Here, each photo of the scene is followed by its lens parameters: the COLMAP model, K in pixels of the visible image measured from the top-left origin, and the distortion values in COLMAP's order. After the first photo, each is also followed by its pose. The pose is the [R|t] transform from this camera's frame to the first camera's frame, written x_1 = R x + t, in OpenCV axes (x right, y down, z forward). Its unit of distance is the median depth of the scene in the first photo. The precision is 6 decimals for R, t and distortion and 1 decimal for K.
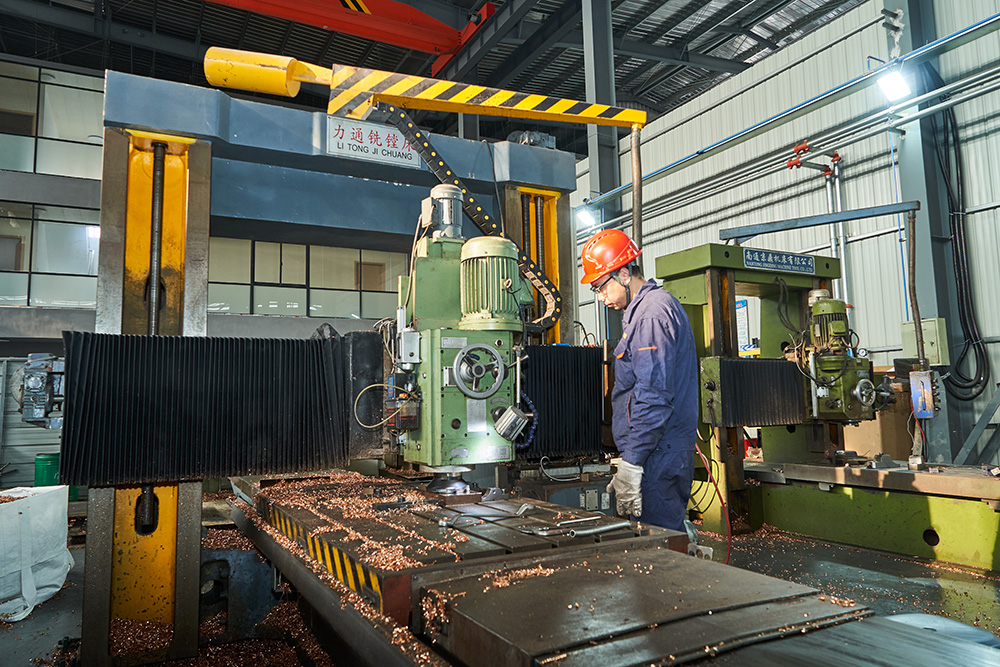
lens RADIAL K [[692.7, 0, 500.0], [0, 692.7, 333.5], [0, 0, 1]] dist [-0.026971, 0.001341]
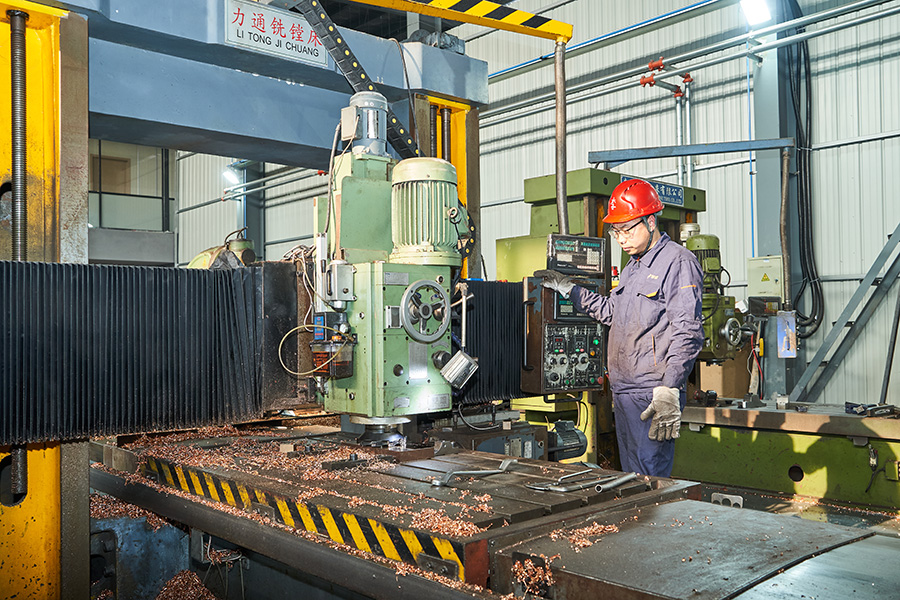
lens RADIAL K [[808.3, 0, 450.0], [0, 808.3, 323.9], [0, 0, 1]] dist [-0.095898, 0.102344]
pose [[0.970627, 0.010548, 0.240359, -0.151508], [-0.032403, 0.995668, 0.087156, -0.012924], [-0.238398, -0.092384, 0.966763, -0.007484]]
